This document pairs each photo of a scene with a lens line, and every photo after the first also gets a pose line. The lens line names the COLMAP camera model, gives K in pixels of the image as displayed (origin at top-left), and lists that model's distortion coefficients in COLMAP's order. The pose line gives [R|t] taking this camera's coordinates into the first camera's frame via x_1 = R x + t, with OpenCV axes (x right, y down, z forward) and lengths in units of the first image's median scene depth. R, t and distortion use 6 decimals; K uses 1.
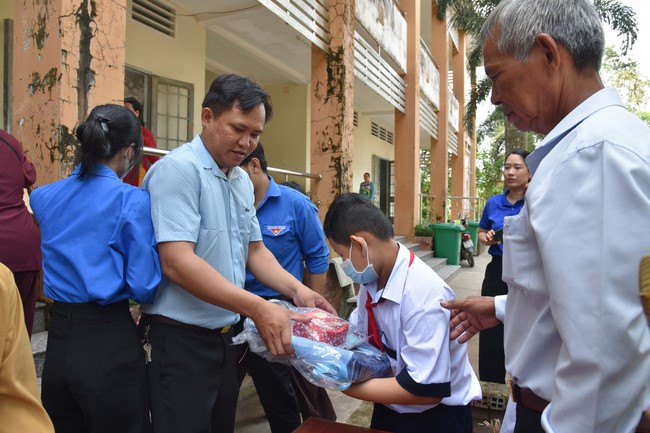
lens RADIAL K [[460.6, 0, 323.6], [0, 460.6, 224.7], [0, 0, 1]] dist [-0.119847, 0.067138]
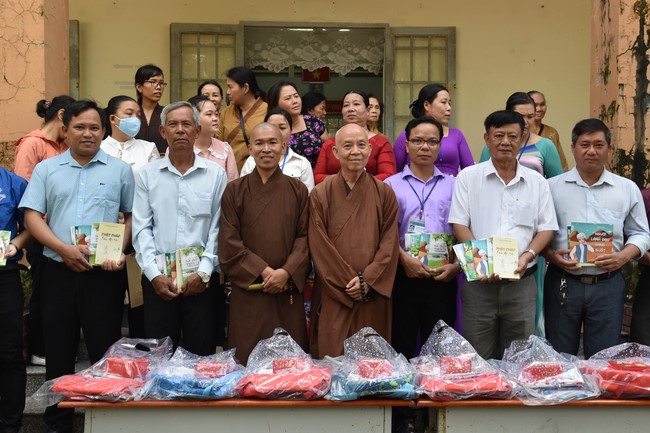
lens RADIAL K [[712.2, 0, 328.6], [0, 712.2, 232.2], [0, 0, 1]] dist [-0.008314, 0.132915]
pose [[0.447066, 0.010609, -0.894438, 0.289741], [-0.019930, 0.999800, 0.001897, 0.003031], [0.894279, 0.016978, 0.447187, -0.202244]]
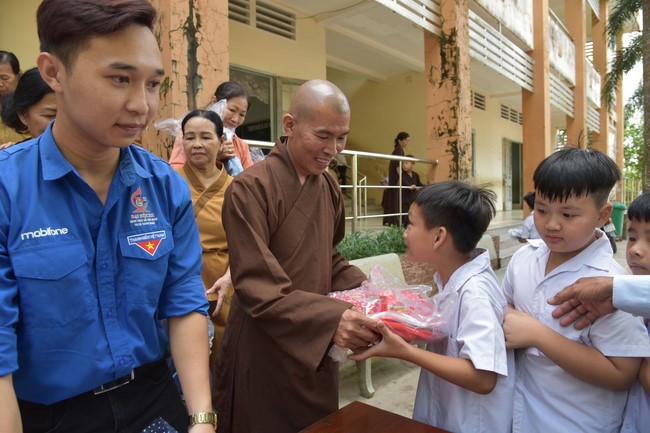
lens RADIAL K [[438.2, 0, 320.9], [0, 438.2, 224.7], [0, 0, 1]] dist [-0.122722, 0.057063]
pose [[0.950060, -0.013115, -0.311790, 0.042310], [0.021454, 0.999498, 0.023330, 0.004751], [0.311328, -0.028854, 0.949865, 0.022076]]
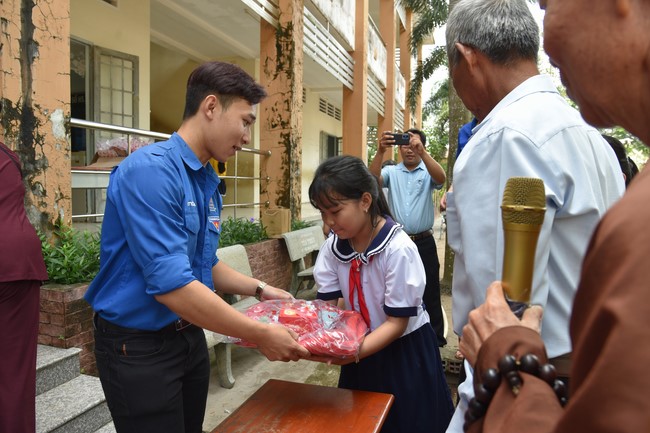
lens RADIAL K [[460.6, 0, 323.6], [0, 460.6, 224.7], [0, 0, 1]] dist [-0.119847, 0.067138]
pose [[0.993471, -0.009018, 0.113726, -0.005071], [0.003147, 0.998658, 0.051697, 0.000831], [-0.114040, -0.051001, 0.992166, -0.014177]]
